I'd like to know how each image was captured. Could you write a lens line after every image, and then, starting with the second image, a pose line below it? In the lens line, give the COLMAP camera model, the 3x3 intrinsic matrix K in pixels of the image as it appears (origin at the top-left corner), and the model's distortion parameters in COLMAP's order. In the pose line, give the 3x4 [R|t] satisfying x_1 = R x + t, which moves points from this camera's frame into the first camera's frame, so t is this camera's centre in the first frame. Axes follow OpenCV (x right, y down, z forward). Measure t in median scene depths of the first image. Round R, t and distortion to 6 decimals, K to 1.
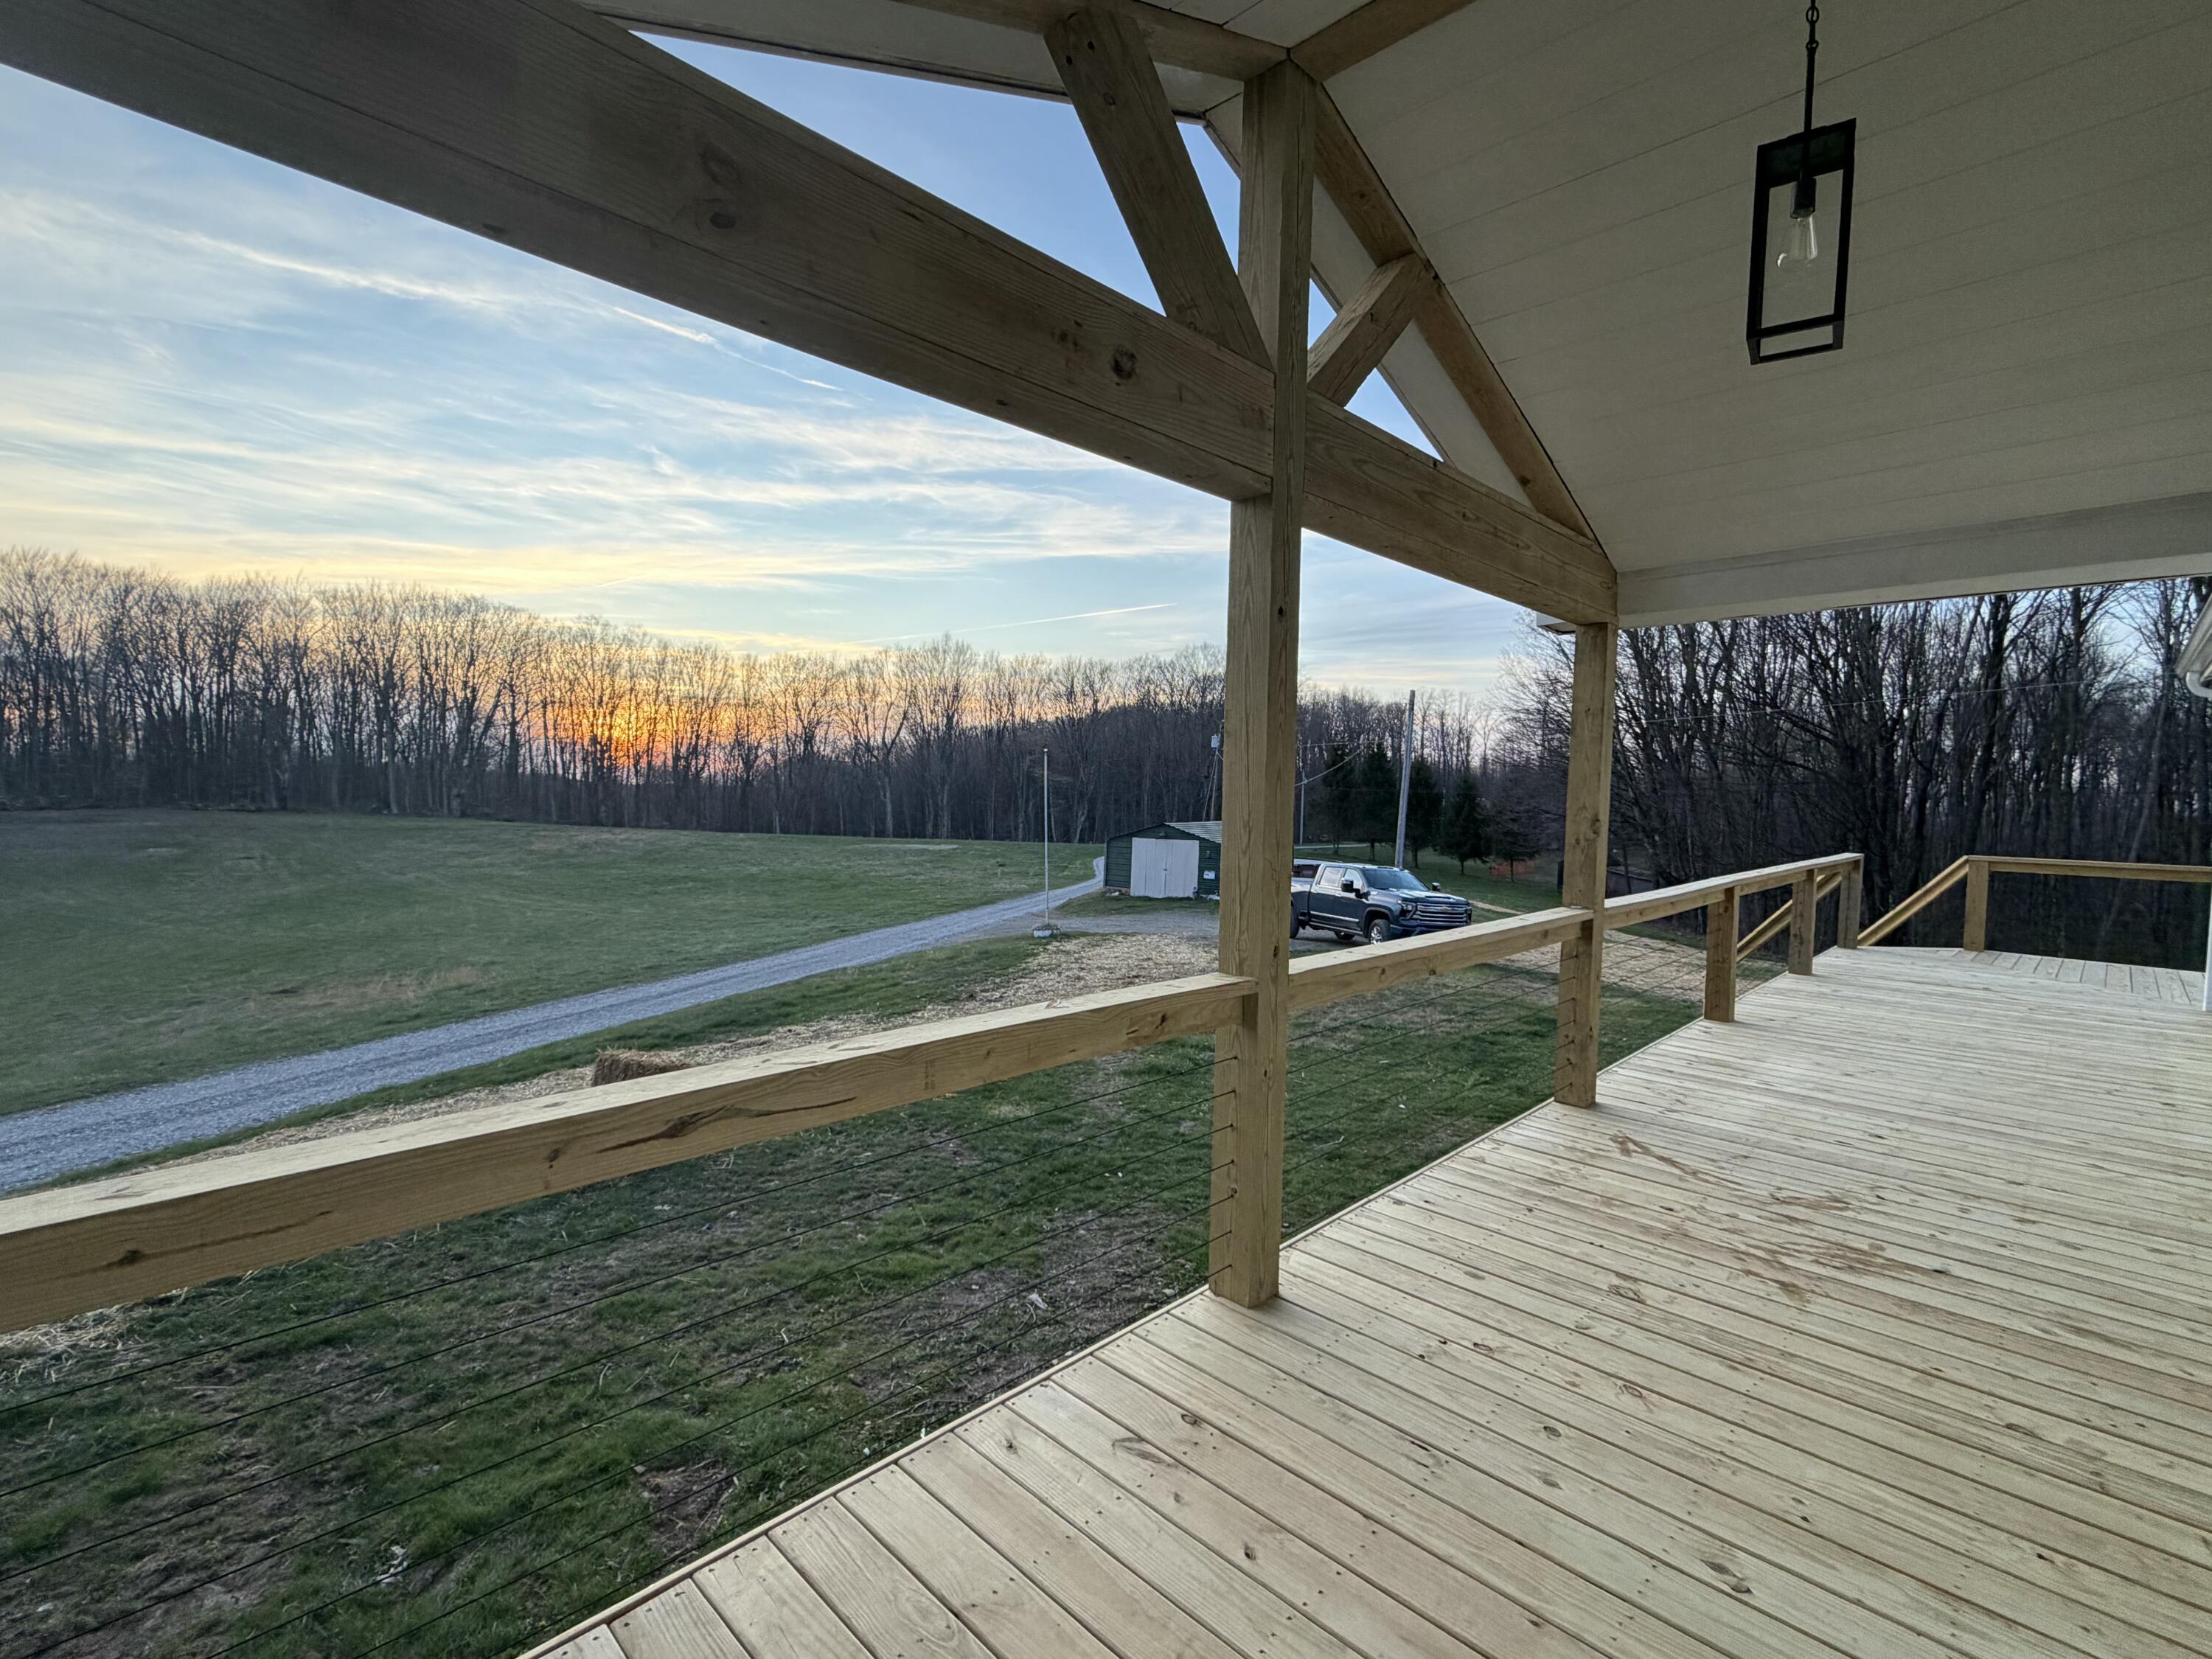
lens RADIAL K [[1008.6, 0, 1111.5], [0, 1008.6, 840.6], [0, 0, 1]] dist [-0.004496, -0.000707]
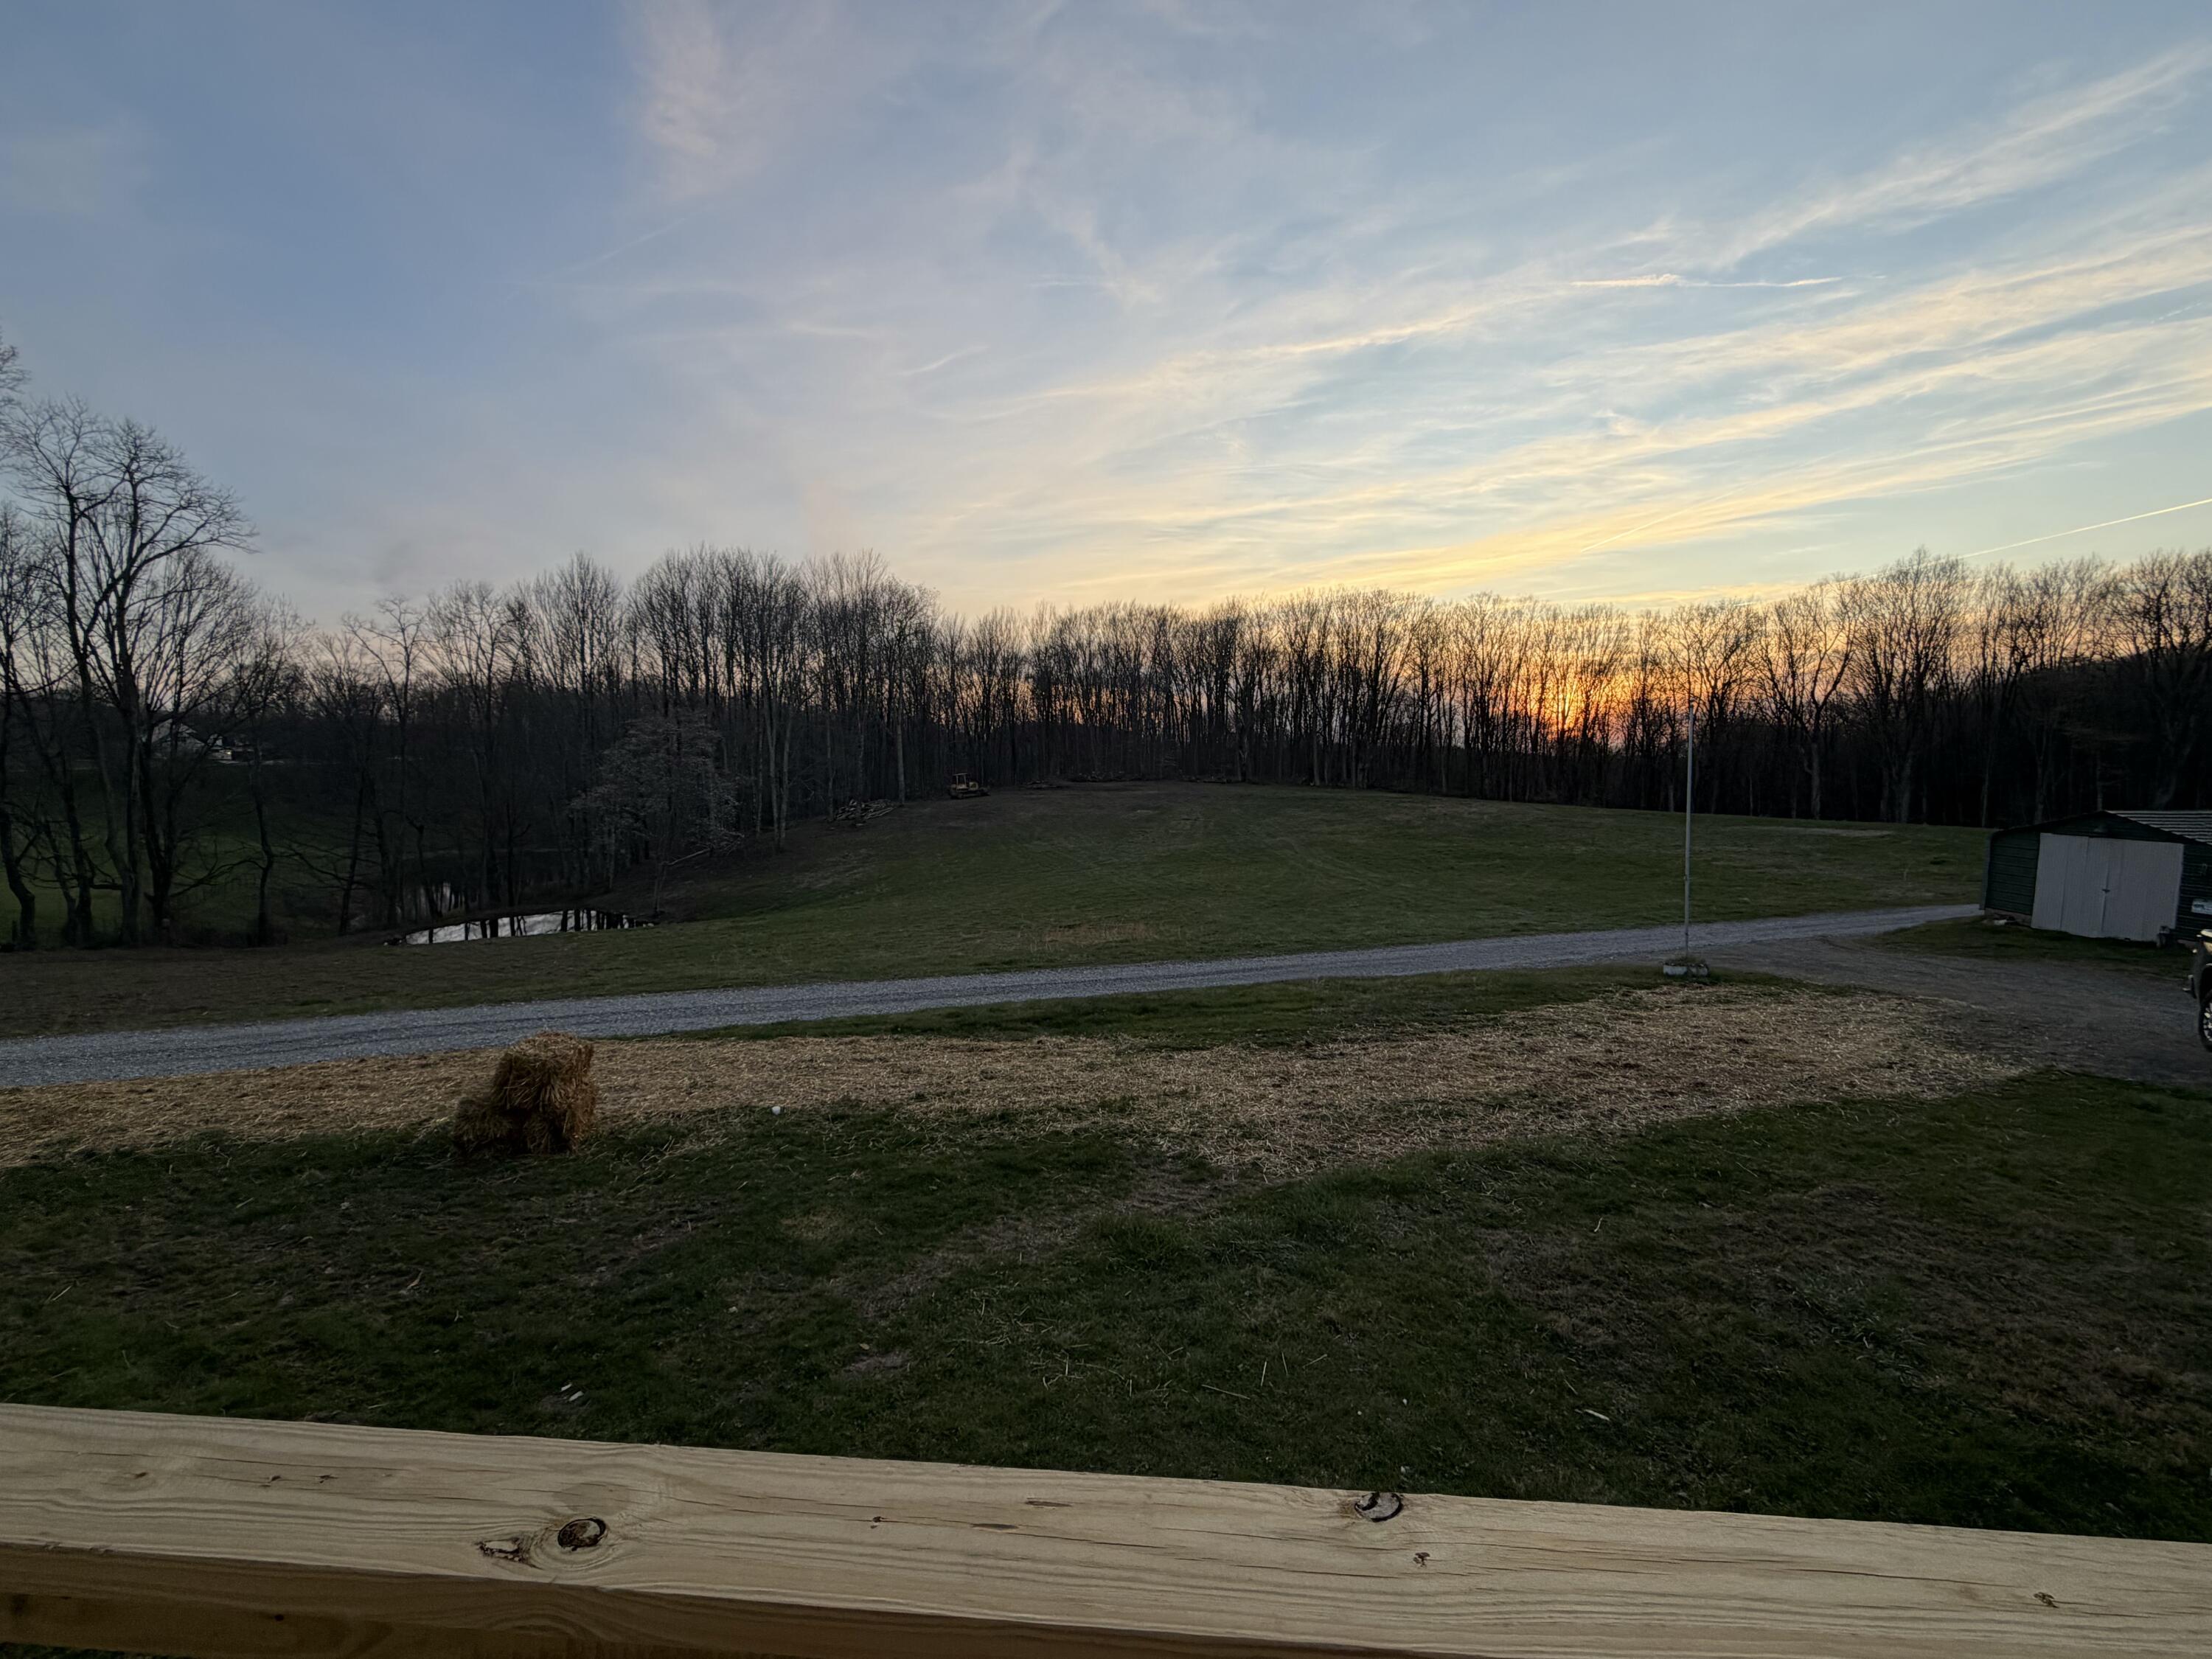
lens RADIAL K [[1008.6, 0, 1091.8], [0, 1008.6, 808.1], [0, 0, 1]] dist [-0.004496, -0.000707]
pose [[0.624371, 0.023077, -0.780787, 0.083846], [-0.026937, 0.999605, 0.008003, -0.004515], [0.780663, 0.016035, 0.624746, 0.108024]]
